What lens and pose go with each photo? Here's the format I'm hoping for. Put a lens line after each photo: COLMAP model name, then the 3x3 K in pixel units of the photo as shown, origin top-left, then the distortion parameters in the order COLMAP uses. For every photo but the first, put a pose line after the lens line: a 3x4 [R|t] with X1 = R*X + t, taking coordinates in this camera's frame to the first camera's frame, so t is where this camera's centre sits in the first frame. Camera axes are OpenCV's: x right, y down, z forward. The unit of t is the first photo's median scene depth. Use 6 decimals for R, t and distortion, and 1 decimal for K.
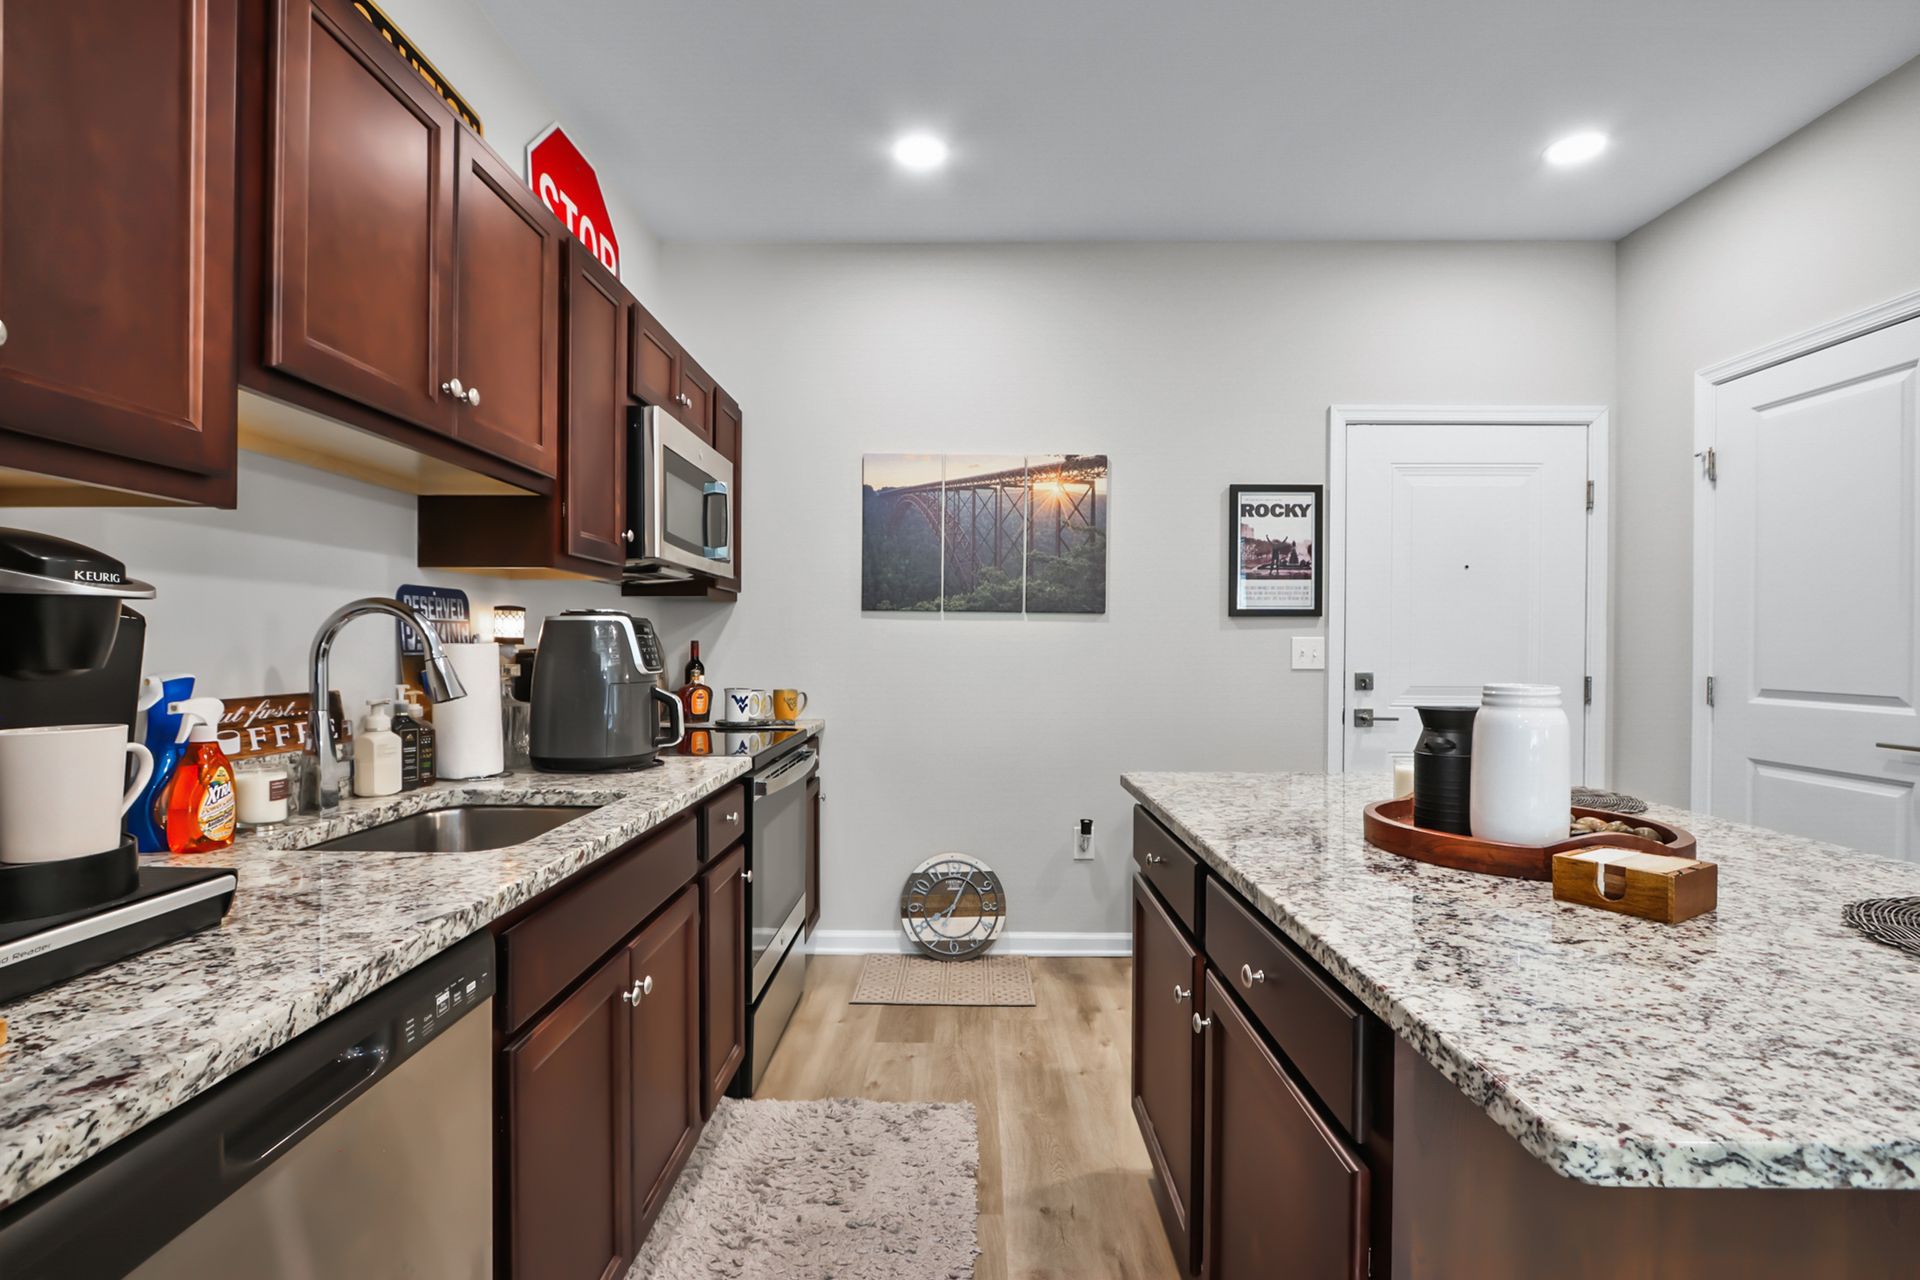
lens RADIAL K [[889.2, 0, 946.0], [0, 889.2, 648.0], [0, 0, 1]] dist [-0.016920, 0.000329]
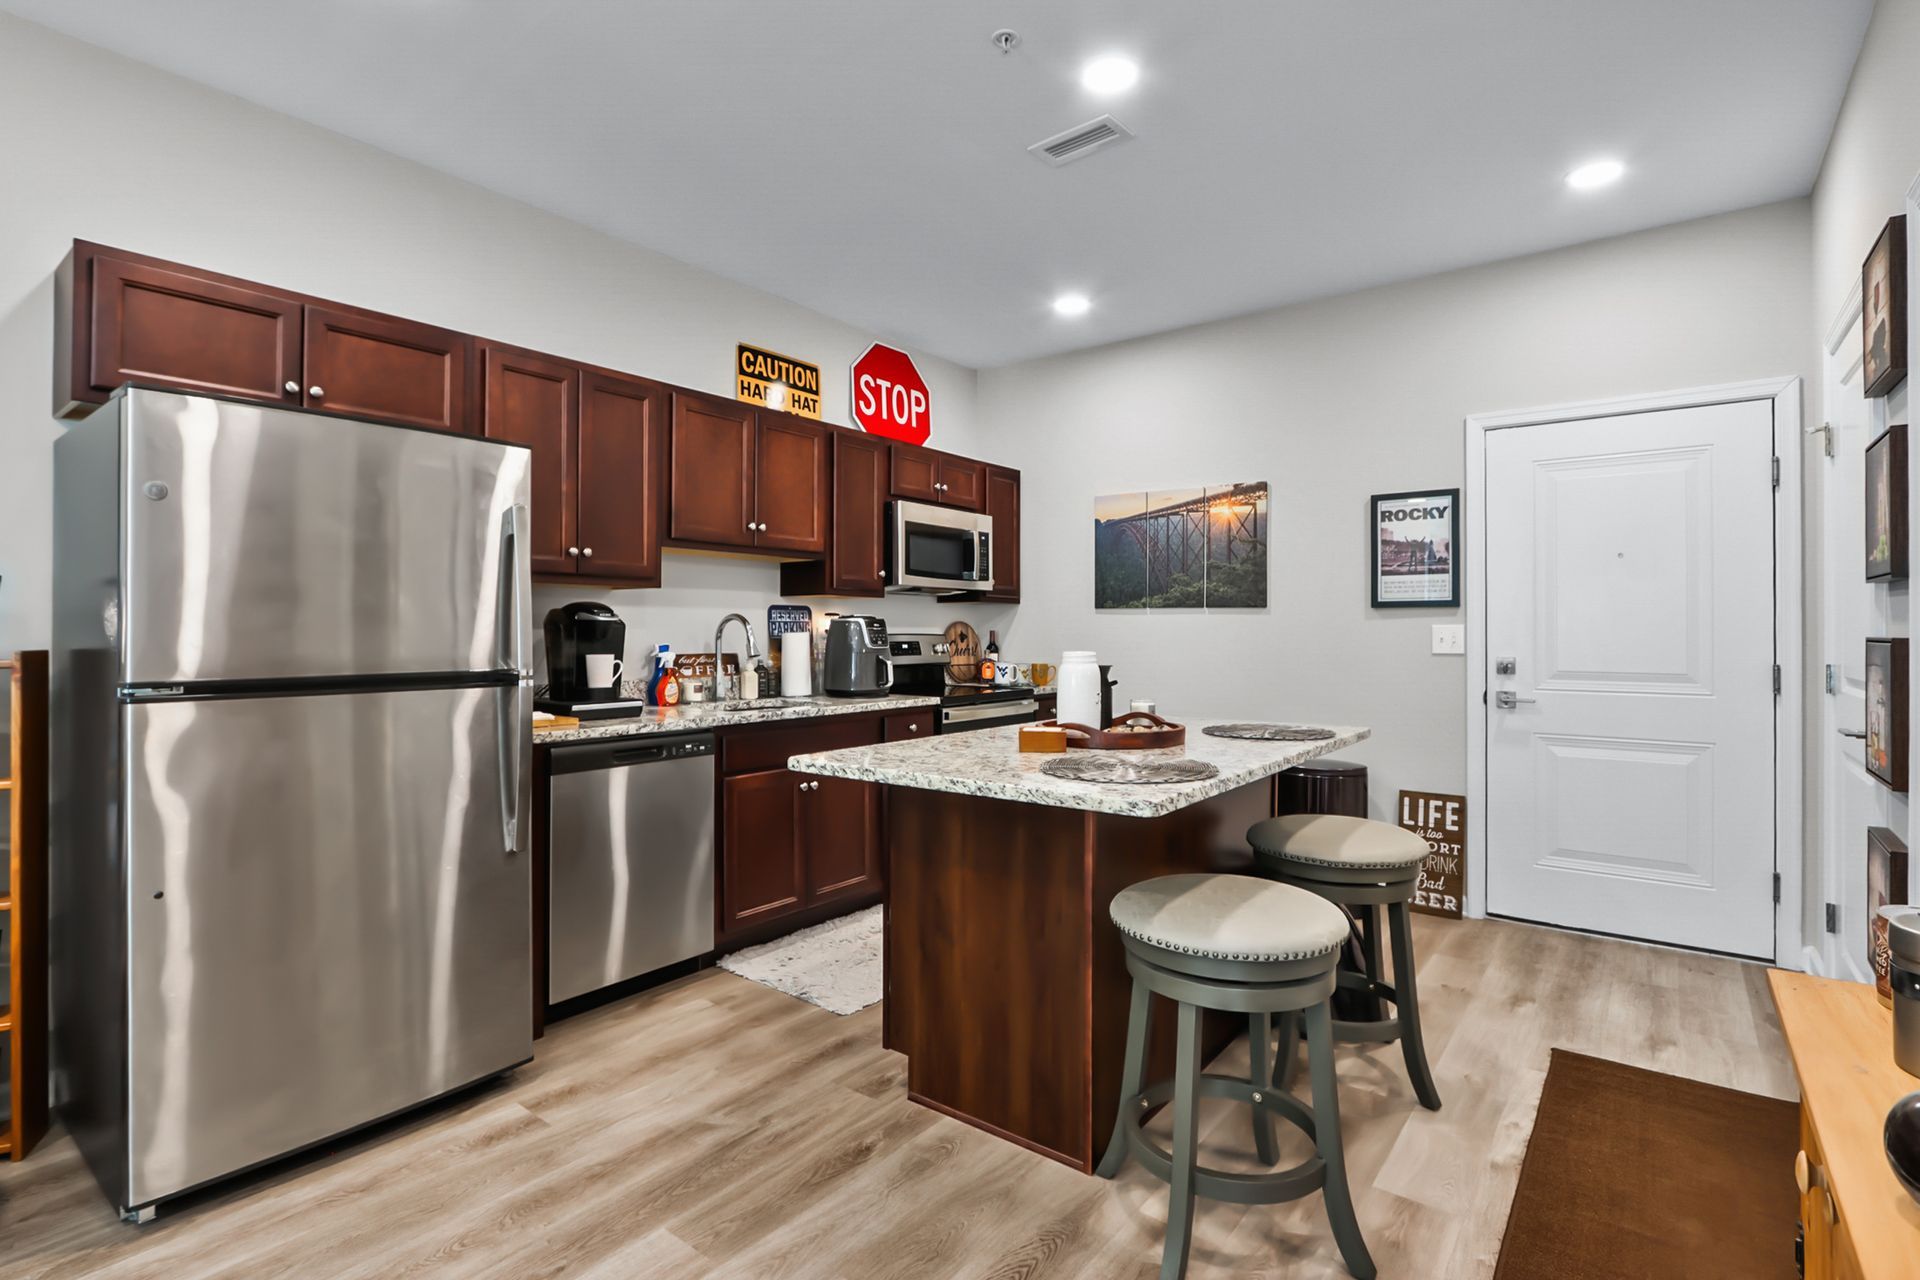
lens RADIAL K [[914.1, 0, 958.9], [0, 914.1, 625.0], [0, 0, 1]] dist [-0.011435, 0.001189]
pose [[0.805591, -0.007975, -0.592418, 0.593972], [-0.000503, 0.999900, -0.014145, 0.004236], [0.592472, 0.011693, 0.805506, -0.290546]]
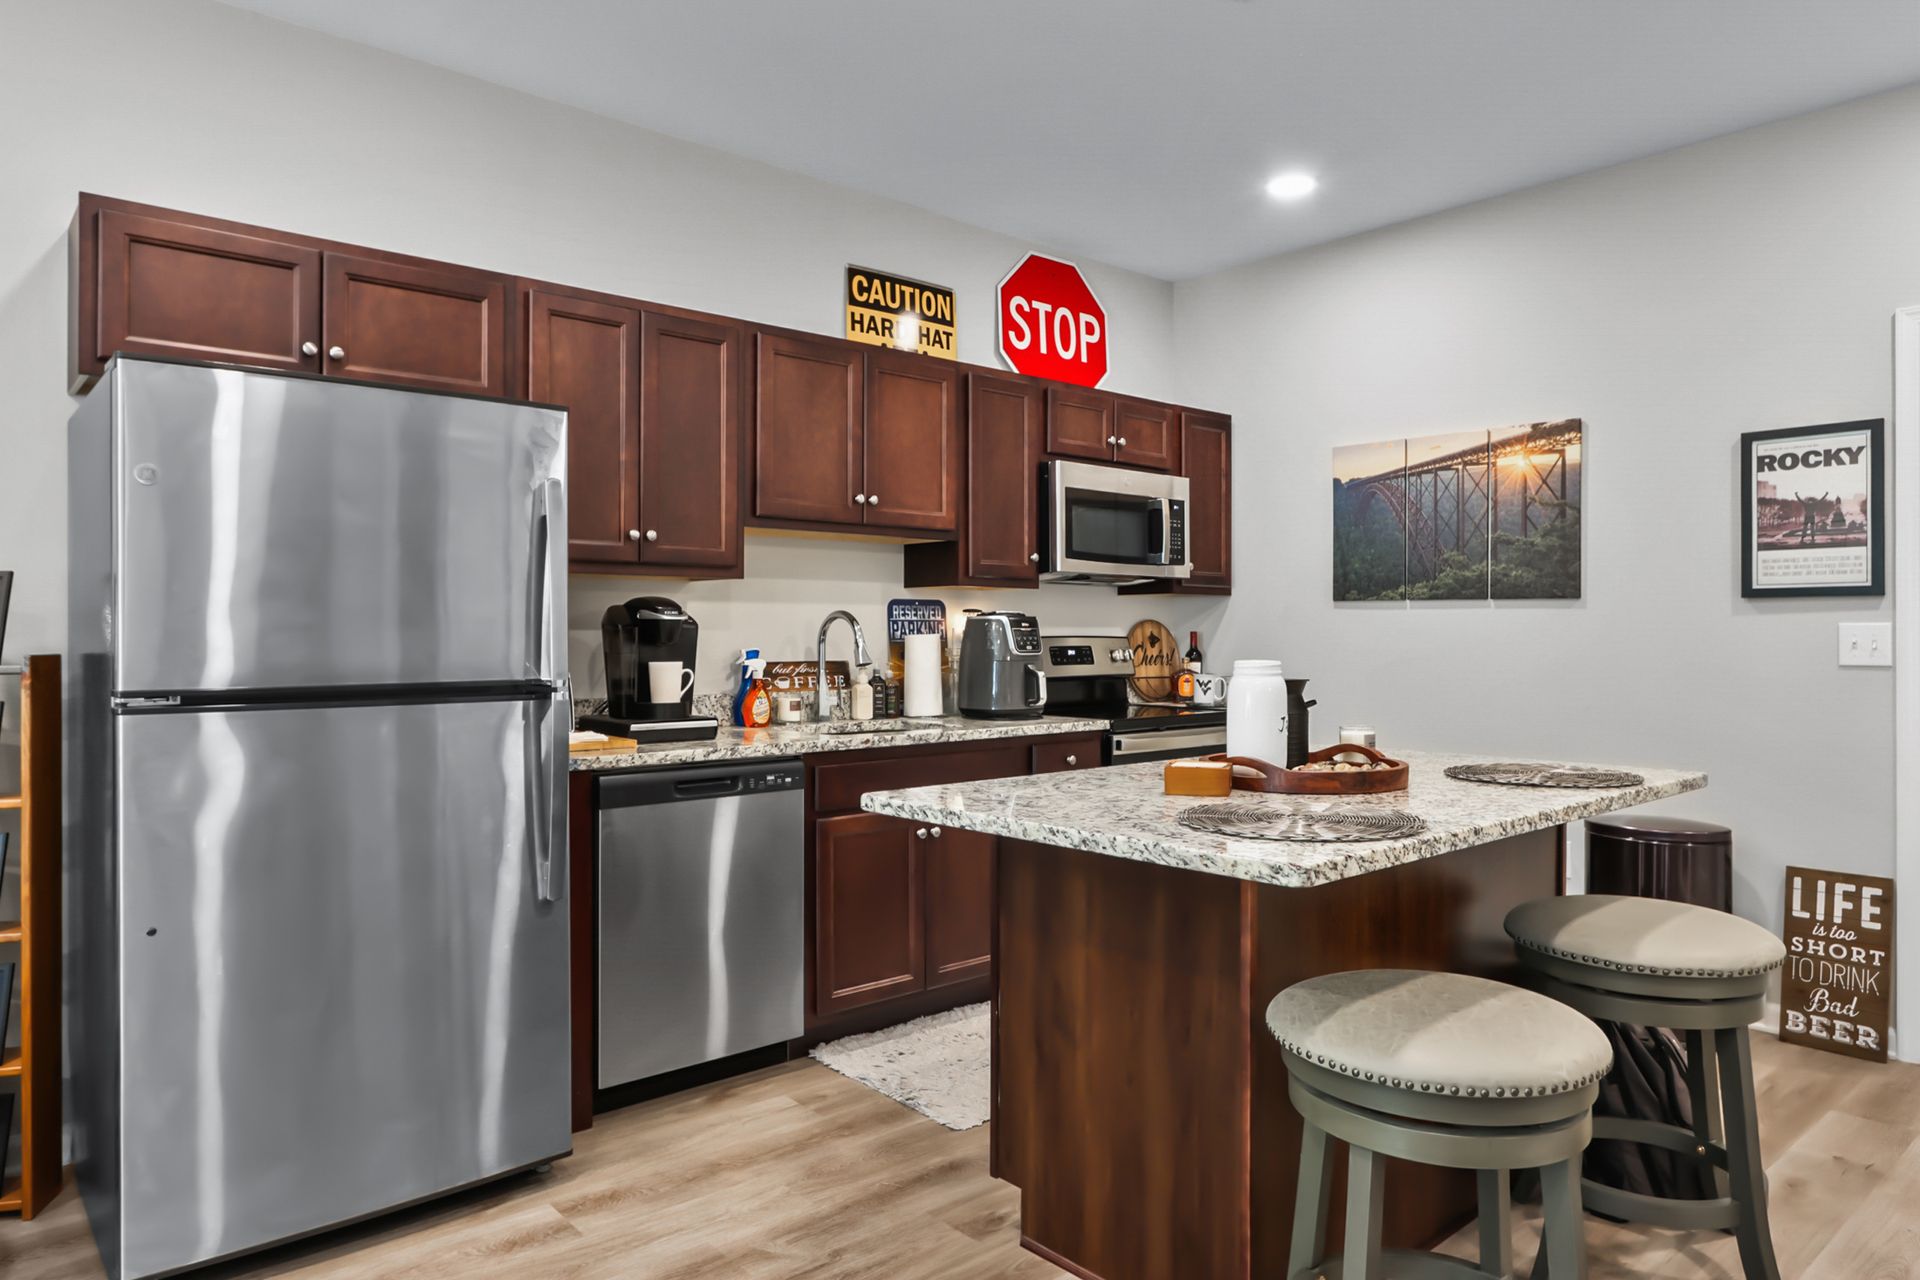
lens RADIAL K [[1206.3, 0, 957.4], [0, 1206.3, 630.7], [0, 0, 1]] dist [-0.017059, 0.015830]
pose [[0.675306, -0.005779, -0.737515, 0.641039], [-0.001260, 0.999959, -0.008989, 0.004456], [0.737536, 0.006999, 0.675271, -0.252368]]
